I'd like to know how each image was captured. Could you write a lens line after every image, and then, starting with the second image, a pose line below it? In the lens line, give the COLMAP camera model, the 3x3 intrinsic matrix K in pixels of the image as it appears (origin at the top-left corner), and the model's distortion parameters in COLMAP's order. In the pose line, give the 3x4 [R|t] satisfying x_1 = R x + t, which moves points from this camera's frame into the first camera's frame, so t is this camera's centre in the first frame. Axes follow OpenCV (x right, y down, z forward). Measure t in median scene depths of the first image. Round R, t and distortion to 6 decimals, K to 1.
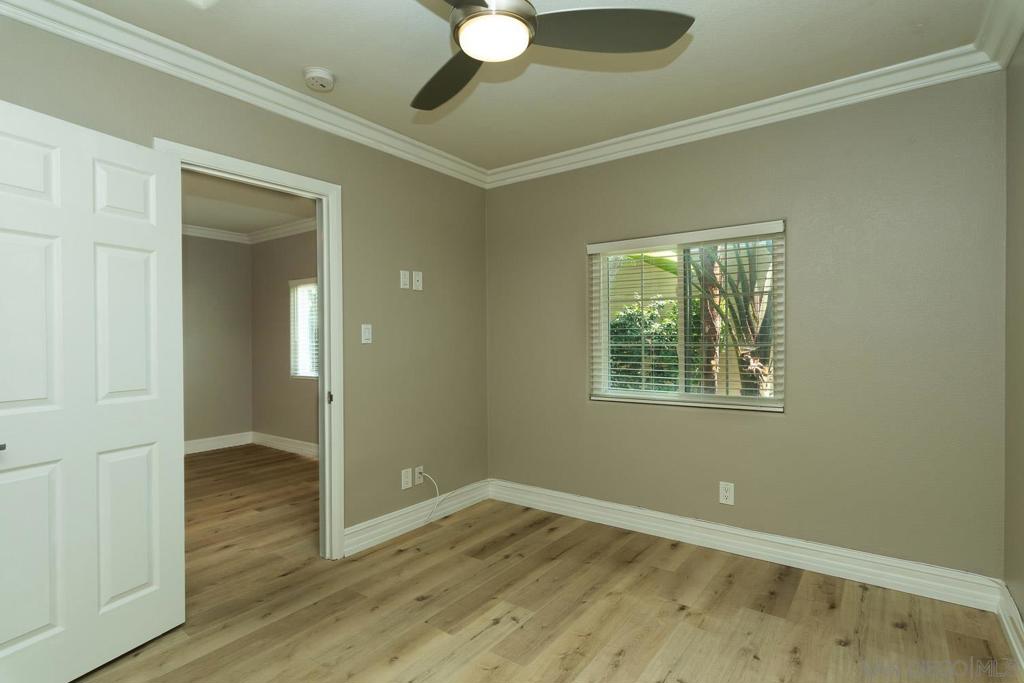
lens RADIAL K [[497.5, 0, 510.9], [0, 497.5, 343.4], [0, 0, 1]] dist [0.002184, -0.000638]
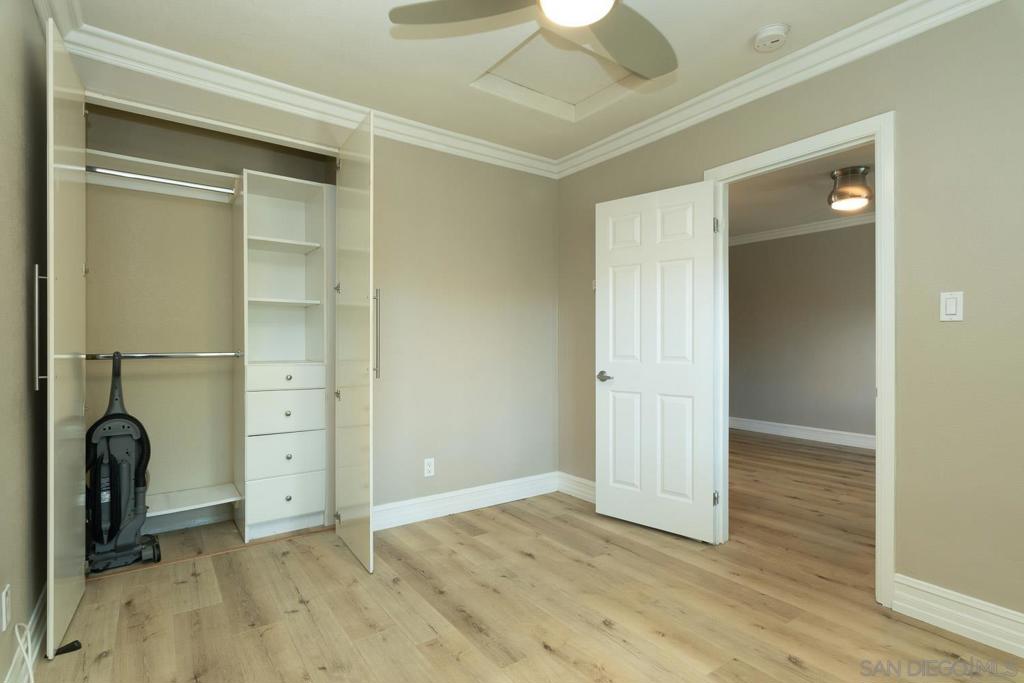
lens RADIAL K [[497.5, 0, 510.9], [0, 497.5, 343.4], [0, 0, 1]] dist [0.002184, -0.000638]
pose [[-0.301754, 0.011558, -0.953316, 0.583563], [-0.002398, 0.999914, 0.012882, 0.025904], [0.953383, 0.006173, -0.301701, 0.730064]]
